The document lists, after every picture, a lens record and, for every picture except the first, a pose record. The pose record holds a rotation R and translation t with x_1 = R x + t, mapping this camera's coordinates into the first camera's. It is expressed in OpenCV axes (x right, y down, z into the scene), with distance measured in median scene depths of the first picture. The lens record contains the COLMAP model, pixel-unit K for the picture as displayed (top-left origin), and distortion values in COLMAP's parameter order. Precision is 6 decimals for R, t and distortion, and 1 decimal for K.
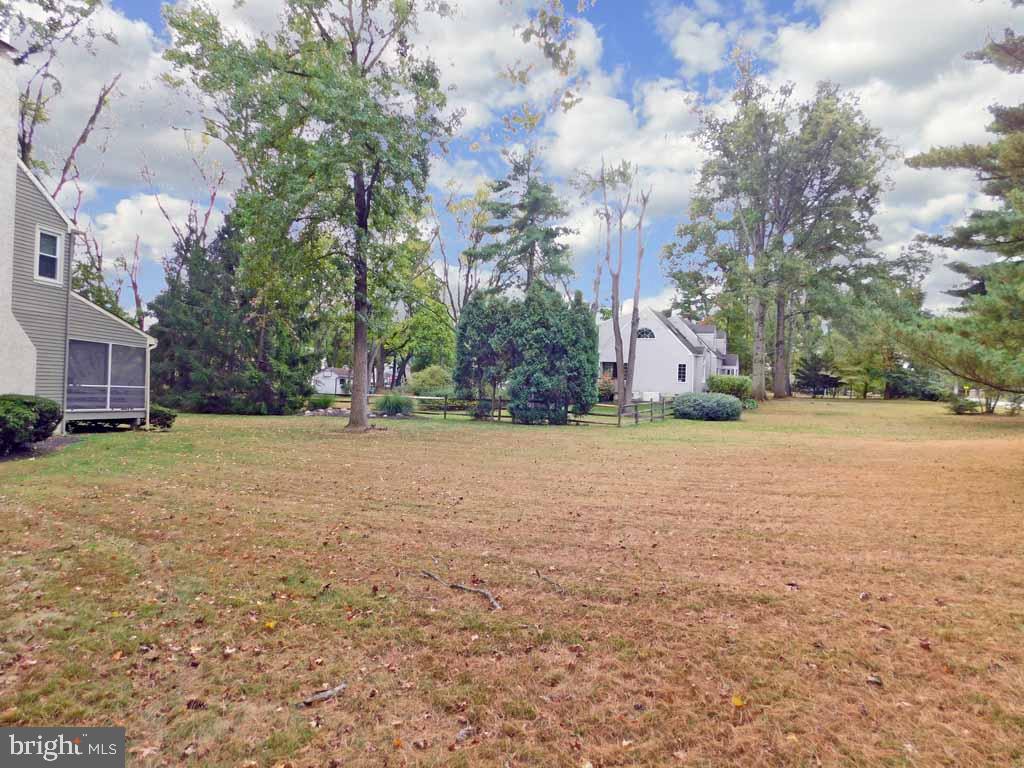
lens RADIAL K [[684.3, 0, 512.0], [0, 684.3, 384.0], [0, 0, 1]] dist [-0.008066, -0.002774]
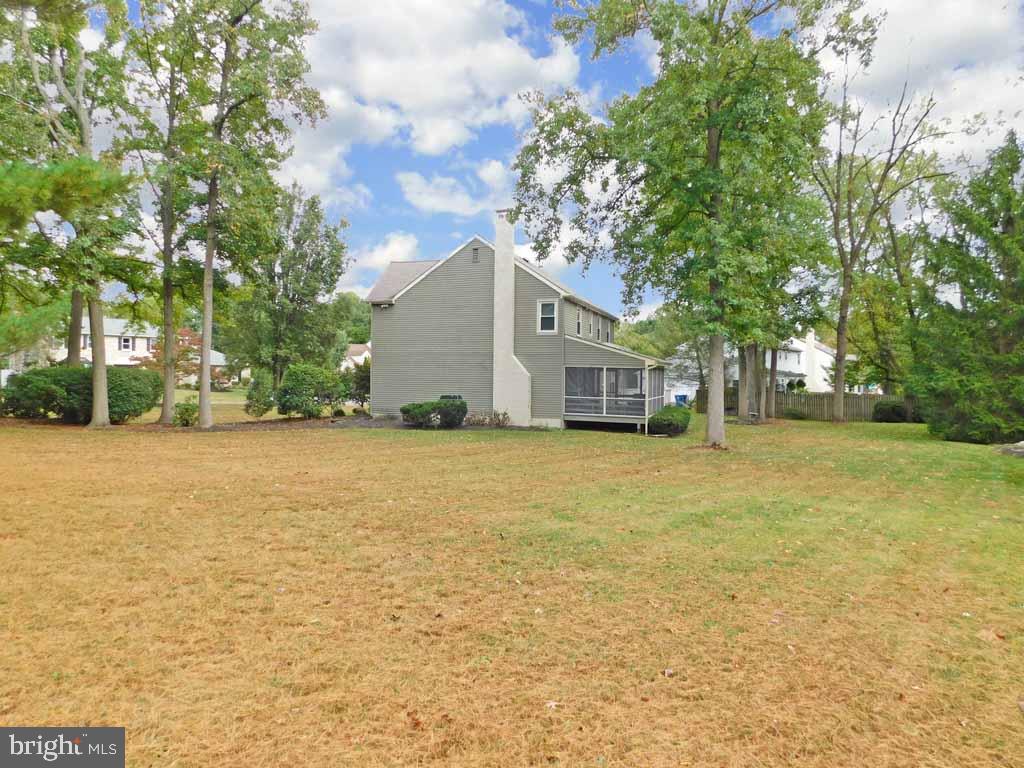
lens RADIAL K [[684.3, 0, 512.0], [0, 684.3, 384.0], [0, 0, 1]] dist [-0.008066, -0.002774]
pose [[-0.207058, -0.037099, -0.977625, 0.767383], [-0.016189, 0.999274, -0.034492, 0.023601], [0.978195, 0.008685, -0.207508, 1.059513]]
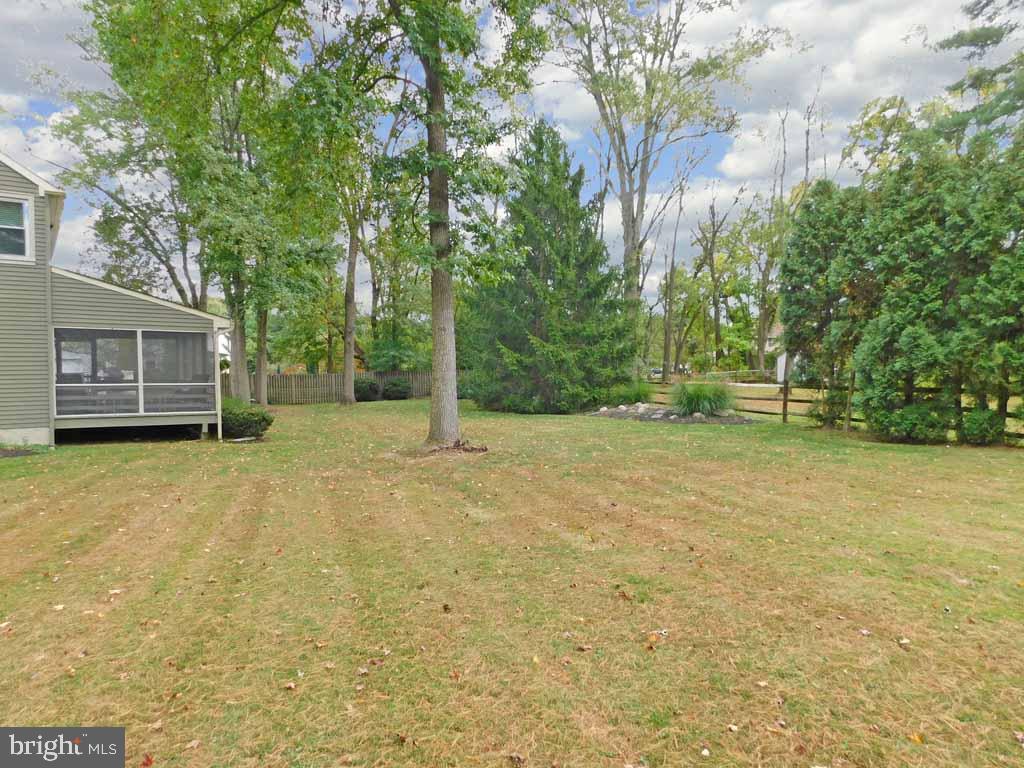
lens RADIAL K [[684.3, 0, 512.0], [0, 684.3, 384.0], [0, 0, 1]] dist [-0.008066, -0.002774]
pose [[0.677091, -0.022981, -0.735540, 0.268386], [0.036288, 0.999339, 0.002182, 0.015290], [0.735004, -0.028169, 0.677478, 0.750197]]
